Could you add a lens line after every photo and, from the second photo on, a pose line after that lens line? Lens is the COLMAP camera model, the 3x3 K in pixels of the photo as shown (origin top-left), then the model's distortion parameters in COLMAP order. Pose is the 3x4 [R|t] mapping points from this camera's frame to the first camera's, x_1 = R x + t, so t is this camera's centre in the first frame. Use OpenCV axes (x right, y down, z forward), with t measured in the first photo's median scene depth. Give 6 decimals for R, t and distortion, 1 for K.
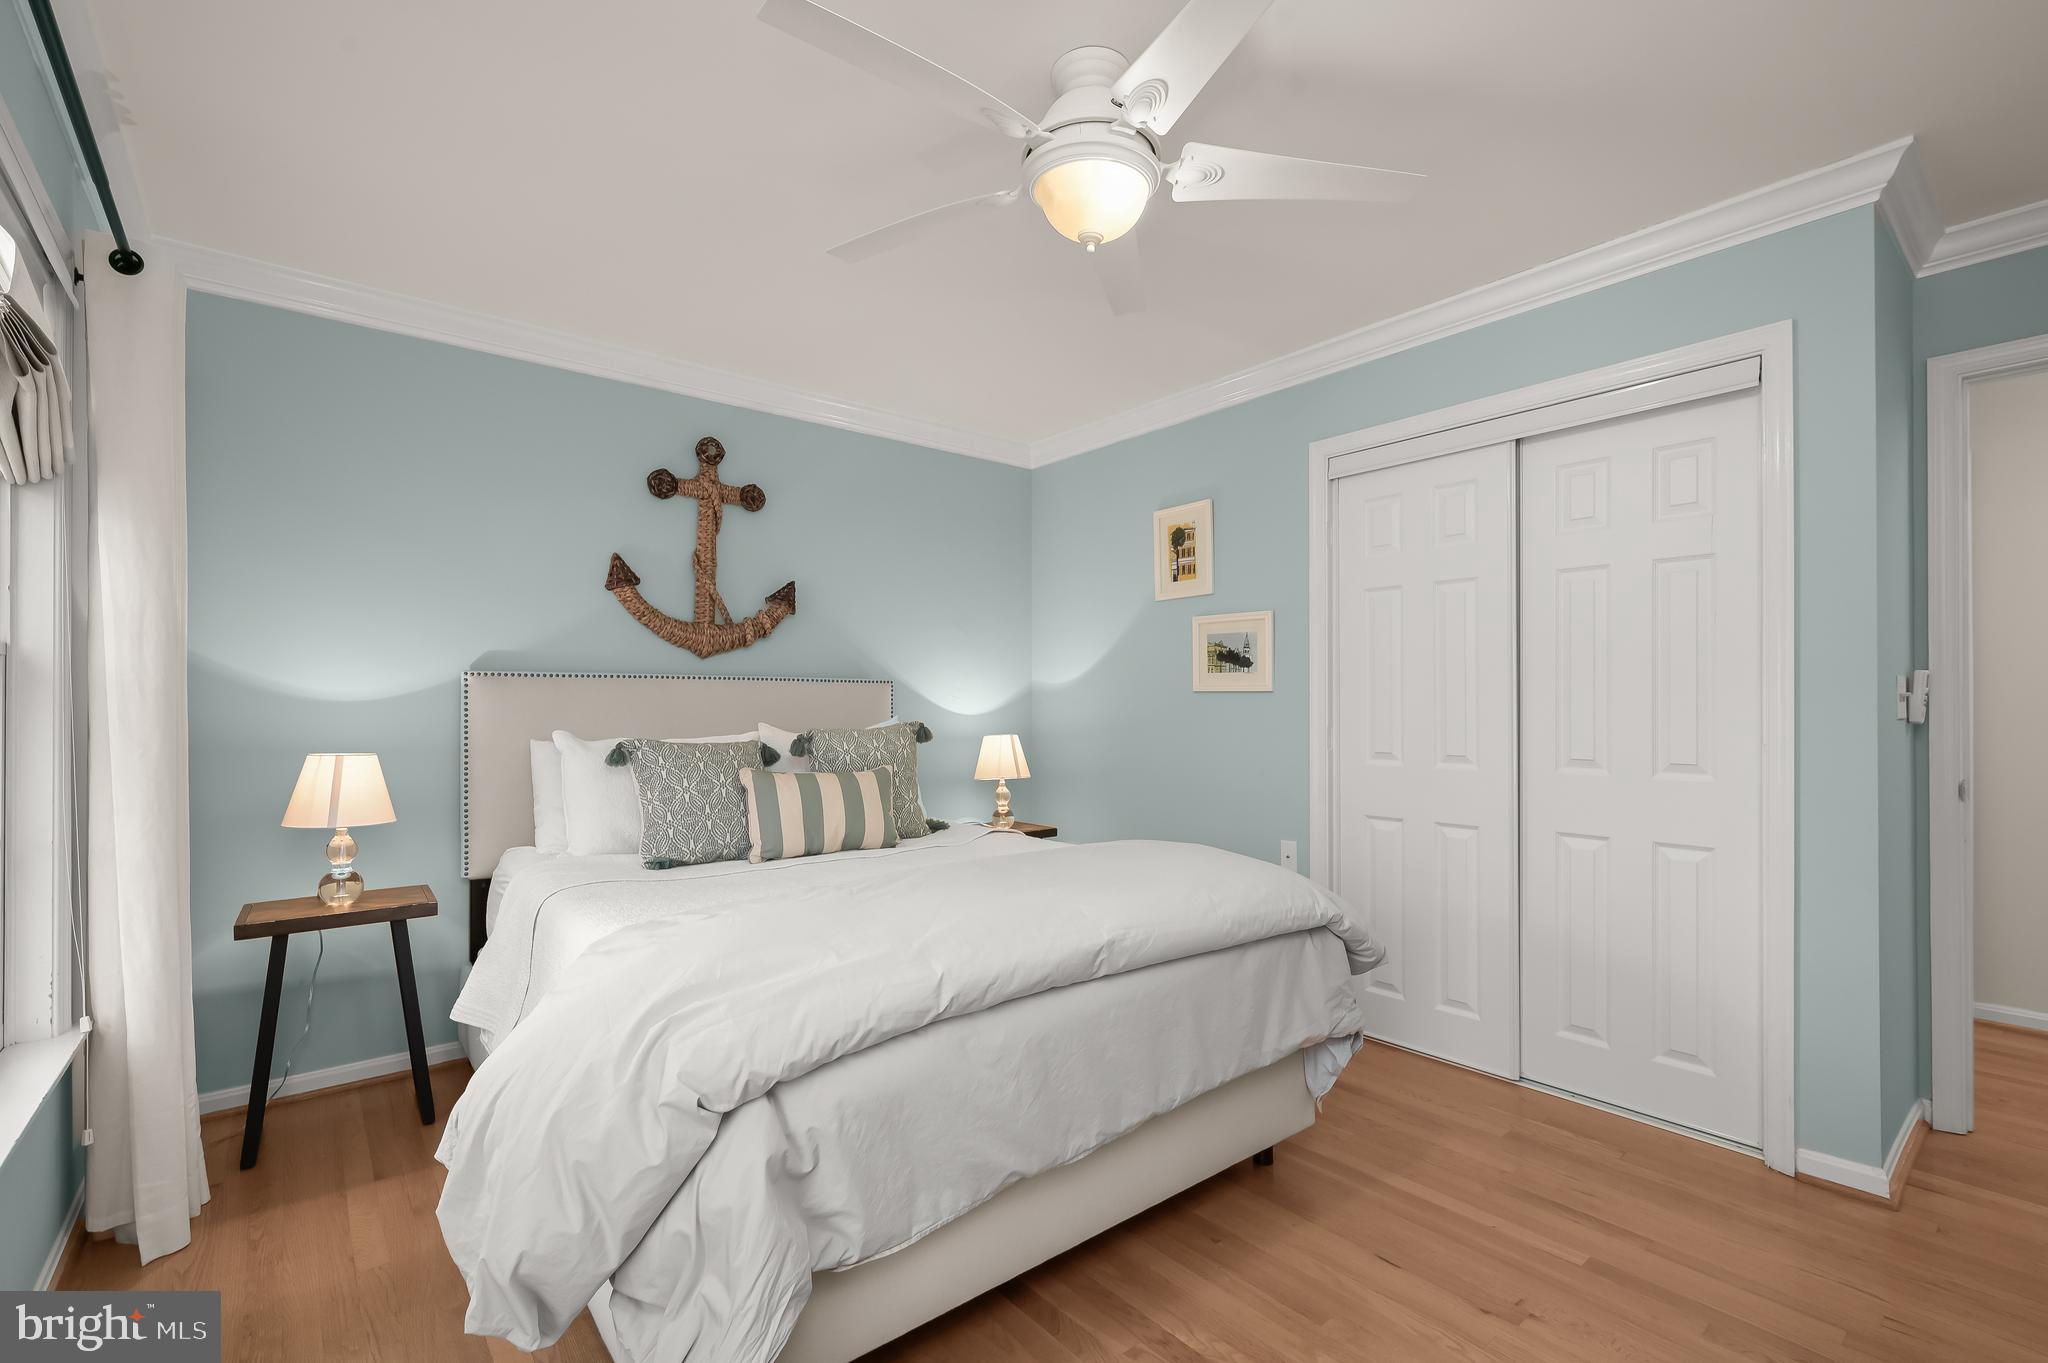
lens RADIAL K [[904.6, 0, 1015.2], [0, 904.6, 713.9], [0, 0, 1]] dist [0.000173, -0.000288]
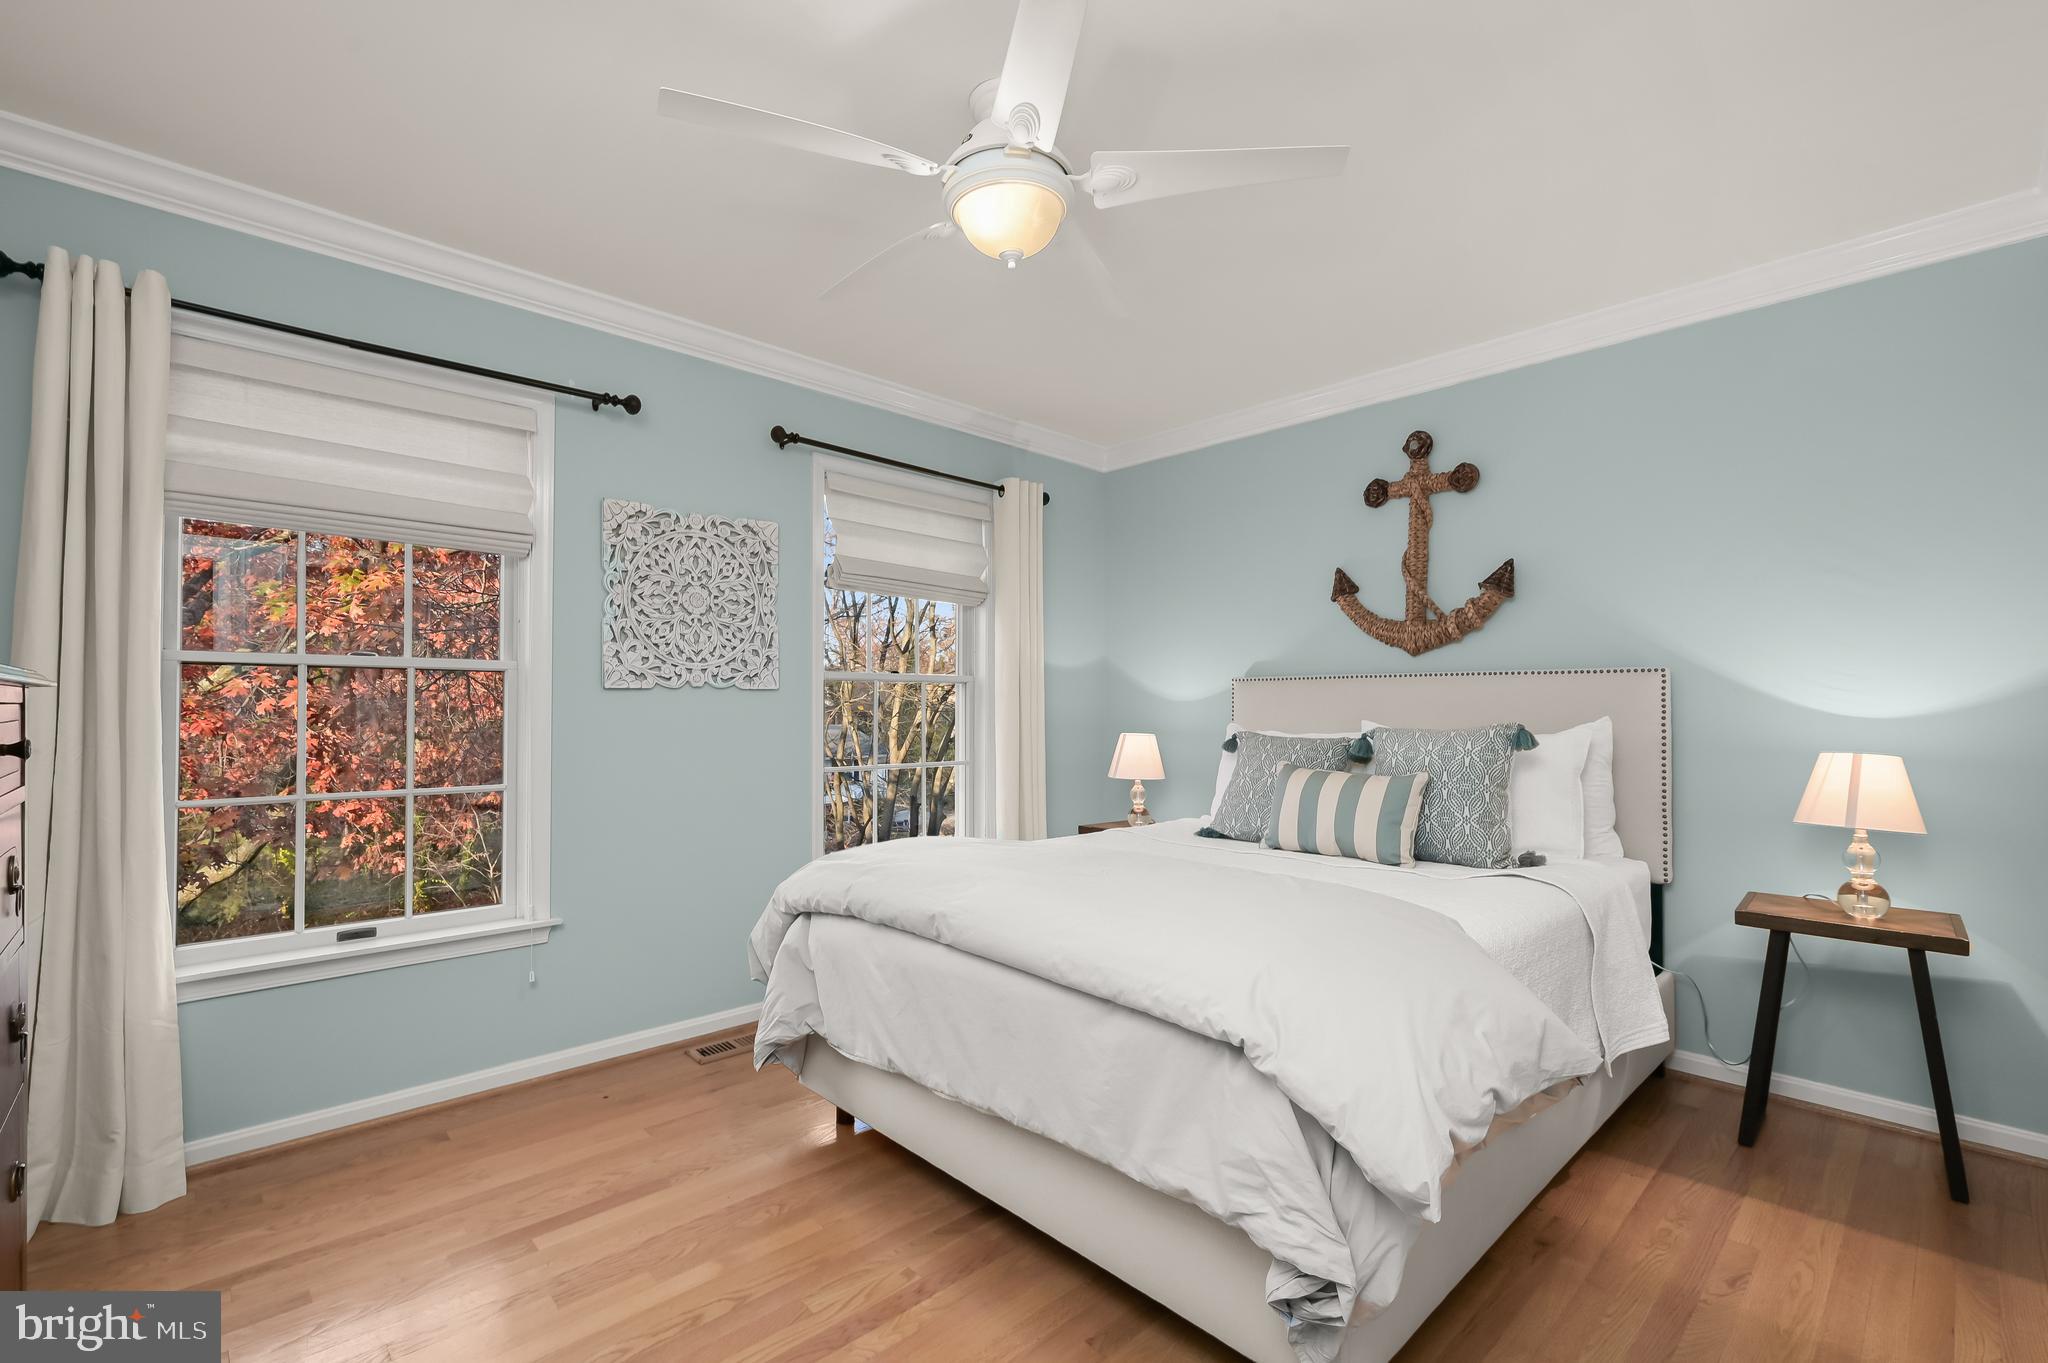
lens RADIAL K [[896.4, 0, 1026.1], [0, 896.4, 697.3], [0, 0, 1]] dist [0.001275, -0.000035]
pose [[0.075219, -0.005401, -0.997152, 0.586339], [-0.007167, 0.999957, -0.005957, -0.006543], [0.997141, 0.007594, 0.075177, 0.485814]]
